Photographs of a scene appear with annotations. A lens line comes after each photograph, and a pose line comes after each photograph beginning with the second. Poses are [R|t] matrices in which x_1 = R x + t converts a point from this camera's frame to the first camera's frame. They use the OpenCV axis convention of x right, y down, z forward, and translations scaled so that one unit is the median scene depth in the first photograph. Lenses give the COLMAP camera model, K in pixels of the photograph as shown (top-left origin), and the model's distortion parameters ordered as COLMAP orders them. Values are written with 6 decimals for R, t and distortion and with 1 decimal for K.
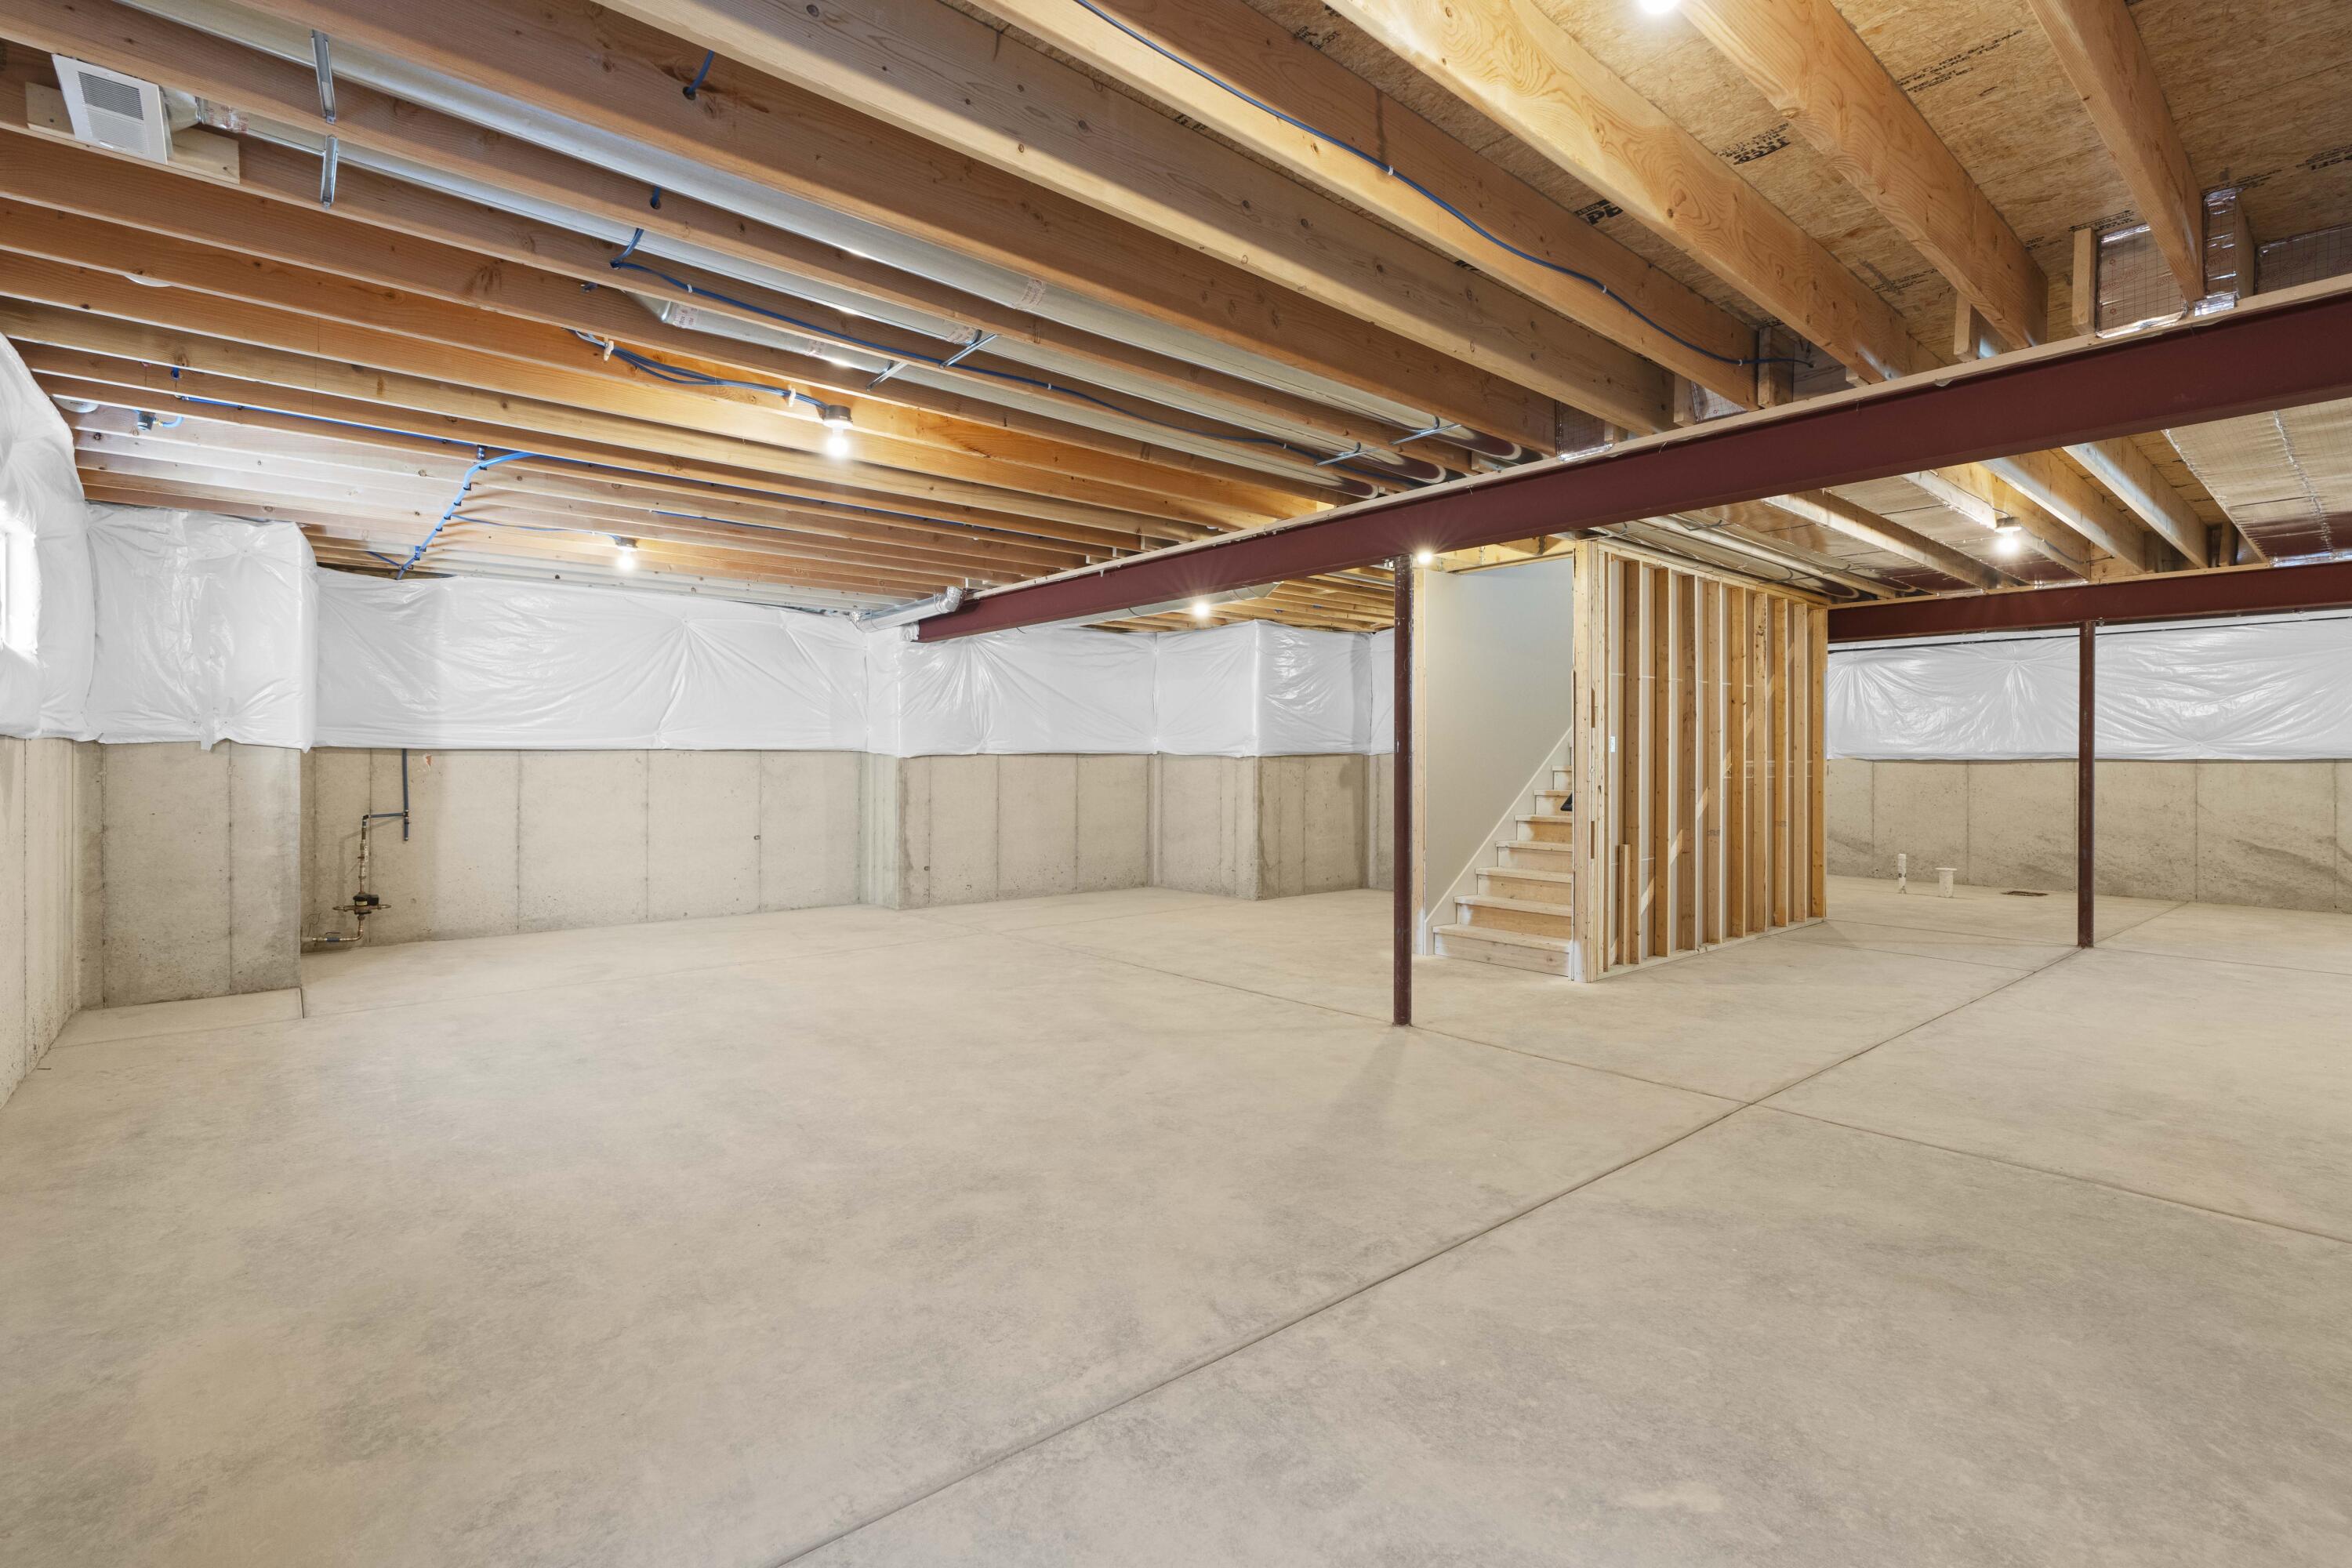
lens RADIAL K [[1060.3, 0, 1171.1], [0, 1060.3, 776.4], [0, 0, 1]] dist [-0.008589, 0.003352]
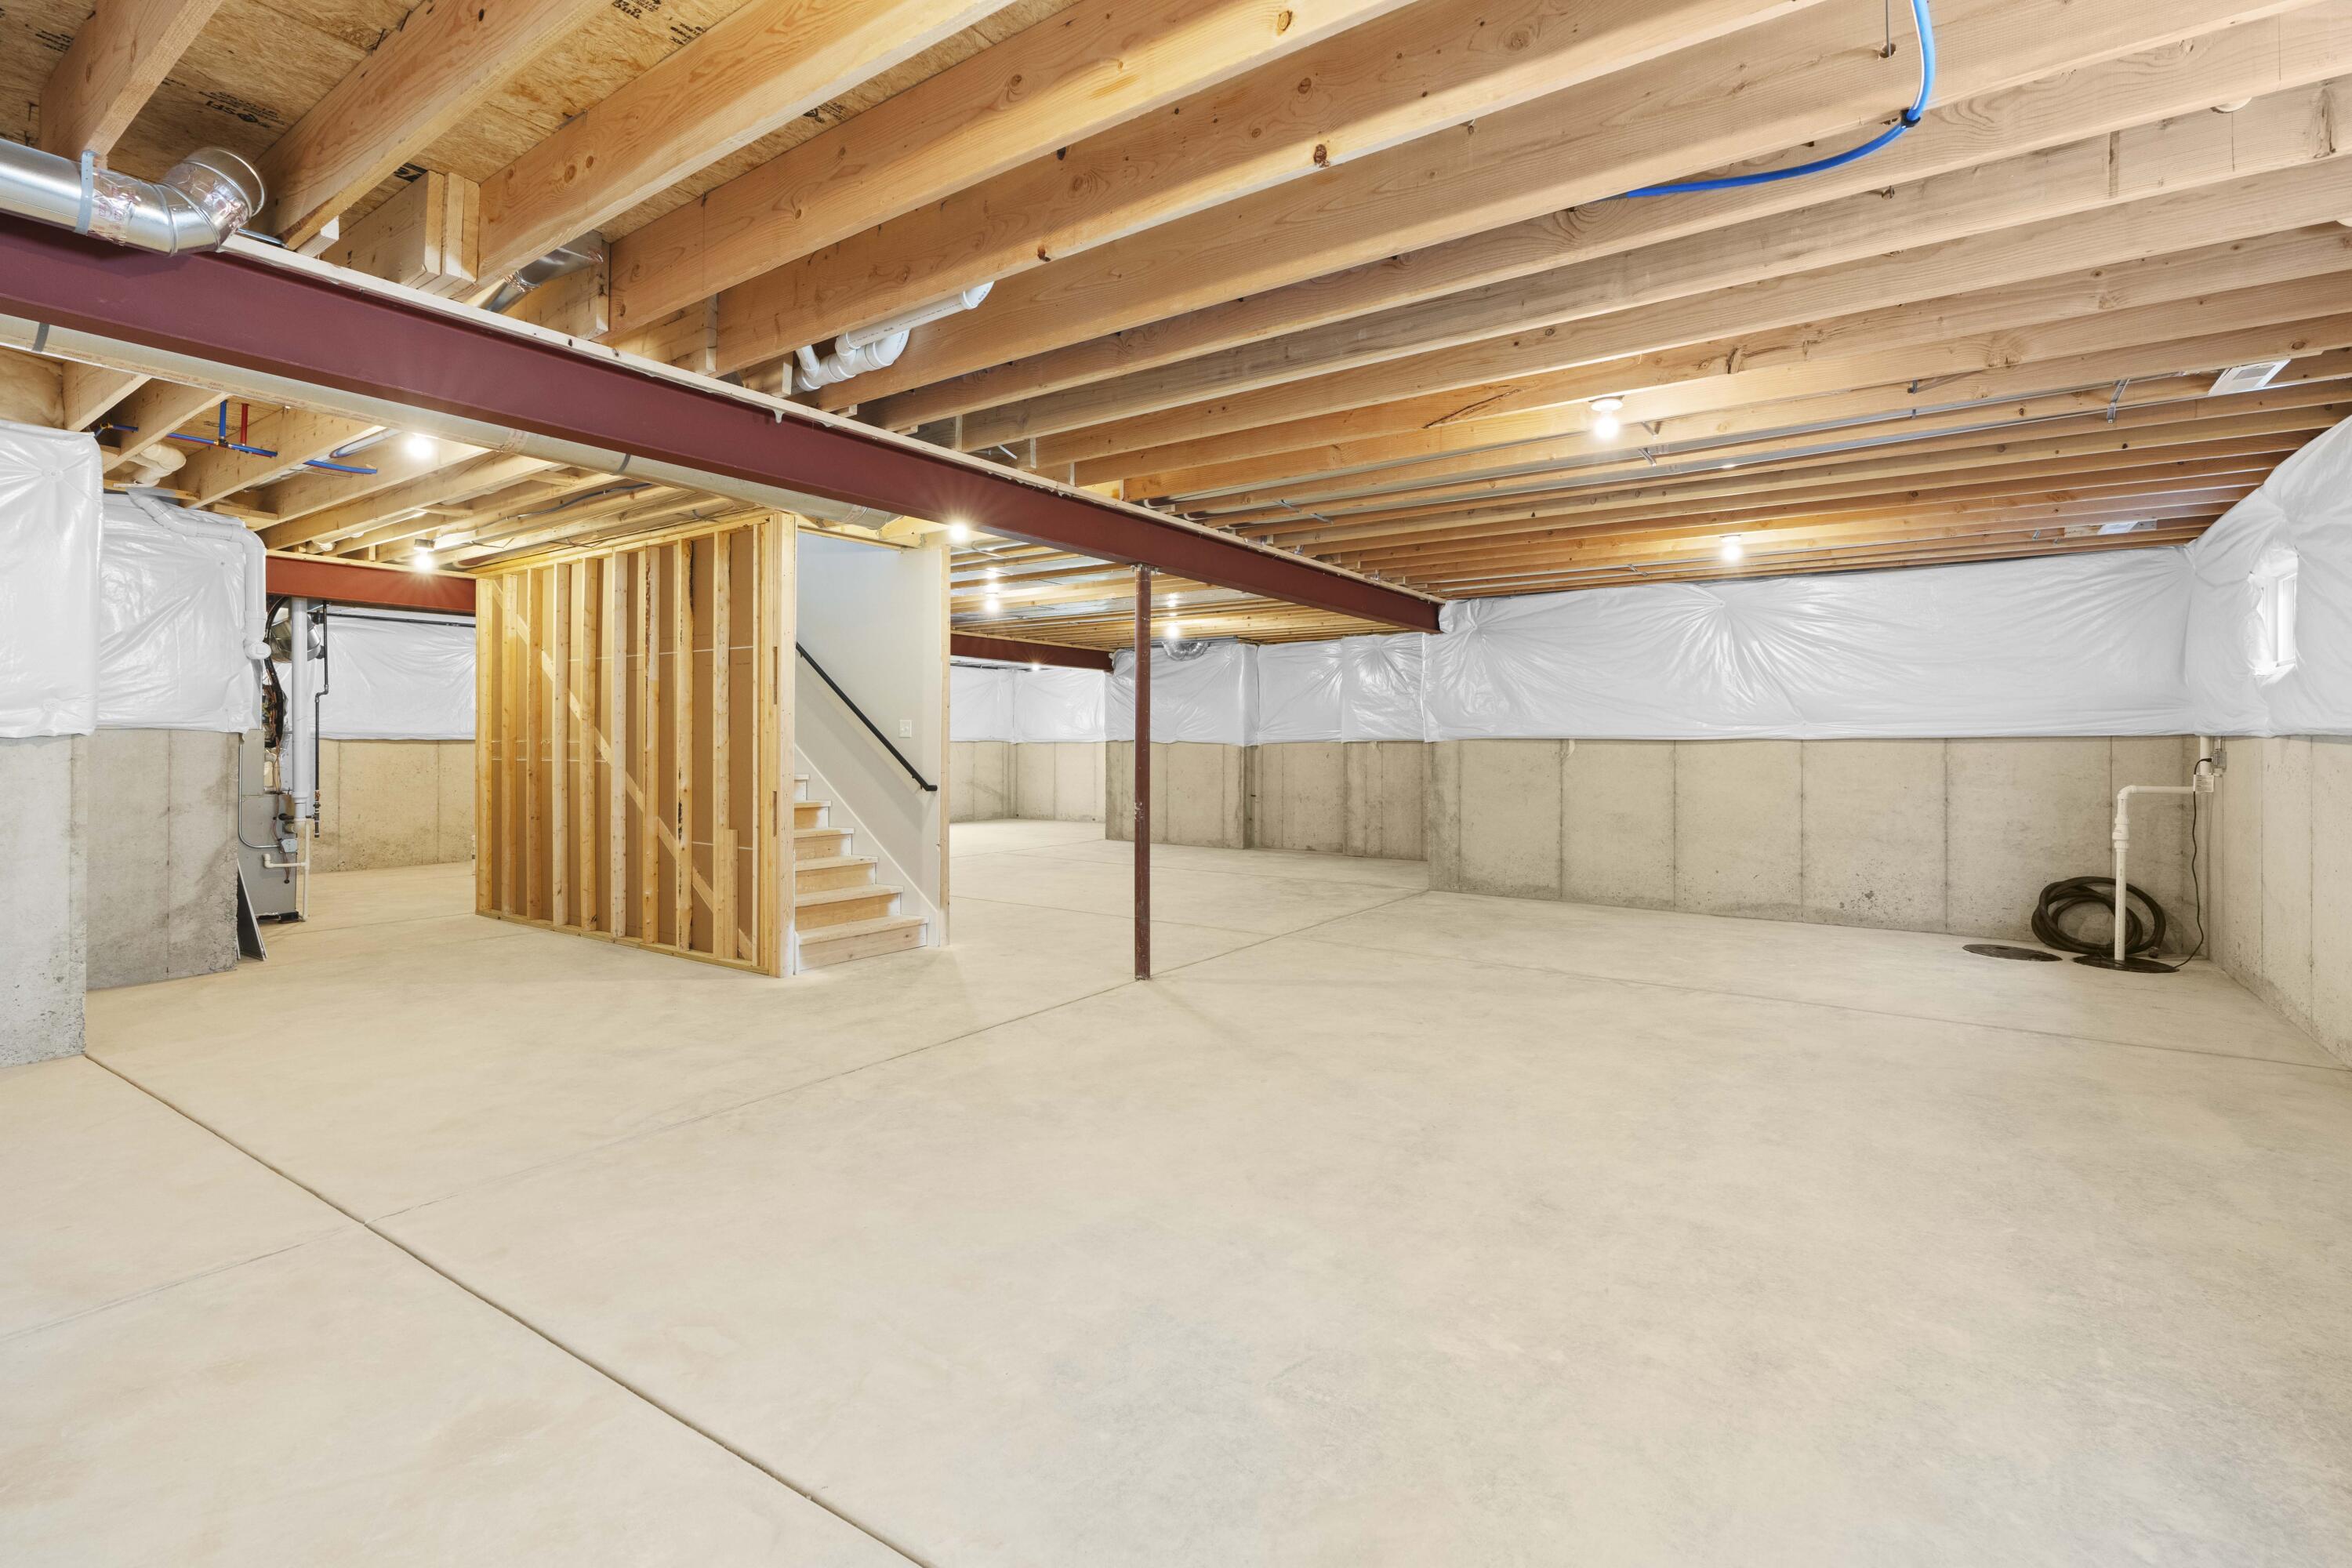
lens RADIAL K [[1060.3, 0, 1175.4], [0, 1060.3, 728.0], [0, 0, 1]] dist [-0.008589, 0.003352]
pose [[-0.250994, 0.007334, 0.967961, -1.259322], [0.013539, 0.999900, -0.004065, -0.041589], [-0.967894, 0.012085, -0.251069, 1.756303]]
